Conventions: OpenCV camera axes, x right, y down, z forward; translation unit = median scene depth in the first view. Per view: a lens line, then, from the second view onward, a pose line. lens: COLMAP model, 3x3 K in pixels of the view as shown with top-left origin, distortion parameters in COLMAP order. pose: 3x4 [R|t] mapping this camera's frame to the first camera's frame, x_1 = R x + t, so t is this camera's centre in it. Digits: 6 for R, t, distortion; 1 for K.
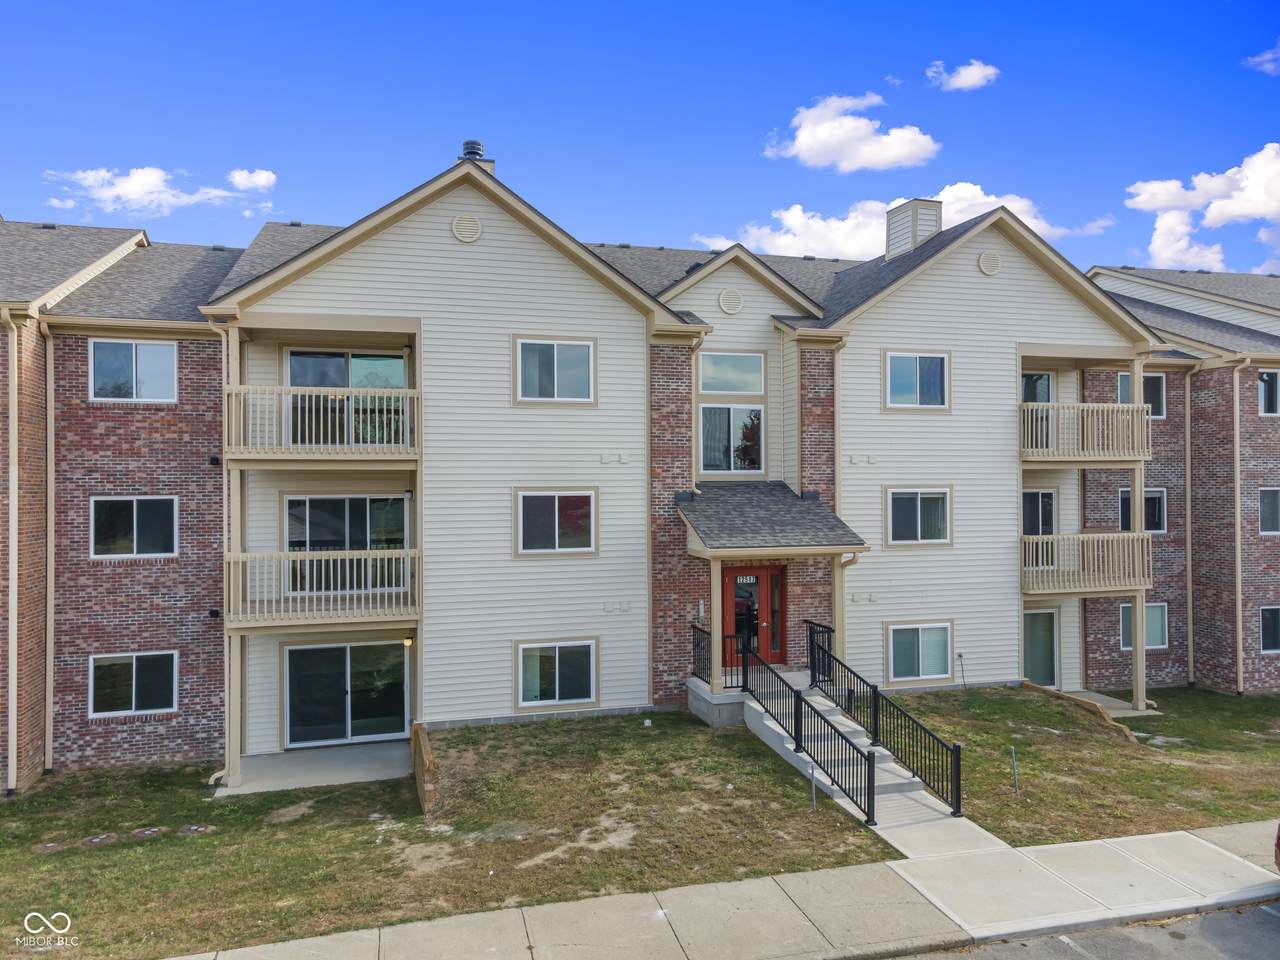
lens RADIAL K [[916.1, 0, 618.9], [0, 916.1, 482.4], [0, 0, 1]] dist [0.036593, 0.014402]
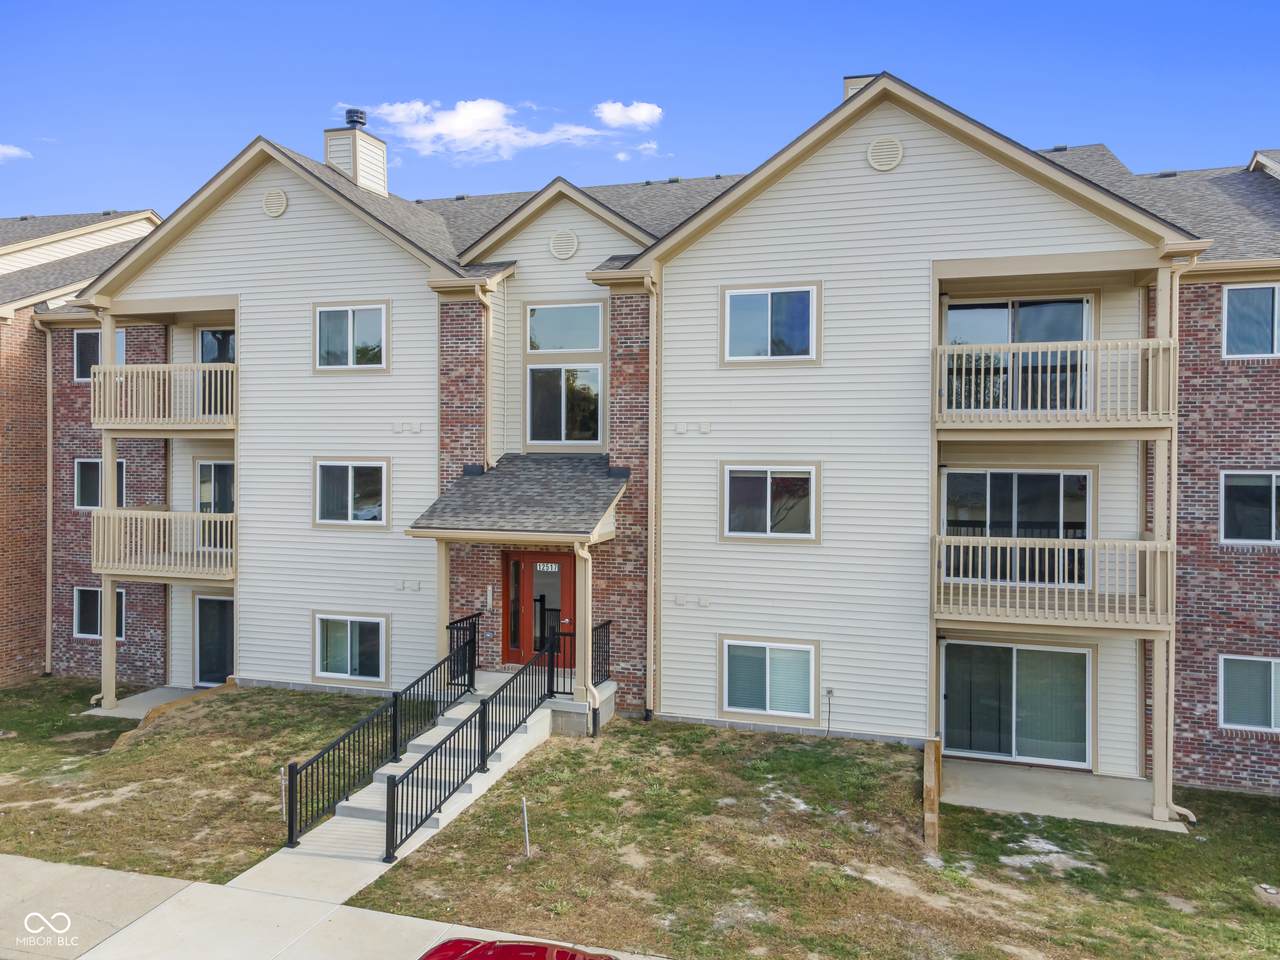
lens RADIAL K [[1000.0, 0, 604.1], [0, 1000.0, 457.9], [0, 0, 1]] dist [0.033856, 0.008424]
pose [[0.837264, 0.016454, -0.546551, 0.721134], [-0.007687, 0.999803, 0.018323, -0.015287], [0.546744, -0.011140, 0.837226, 0.247476]]
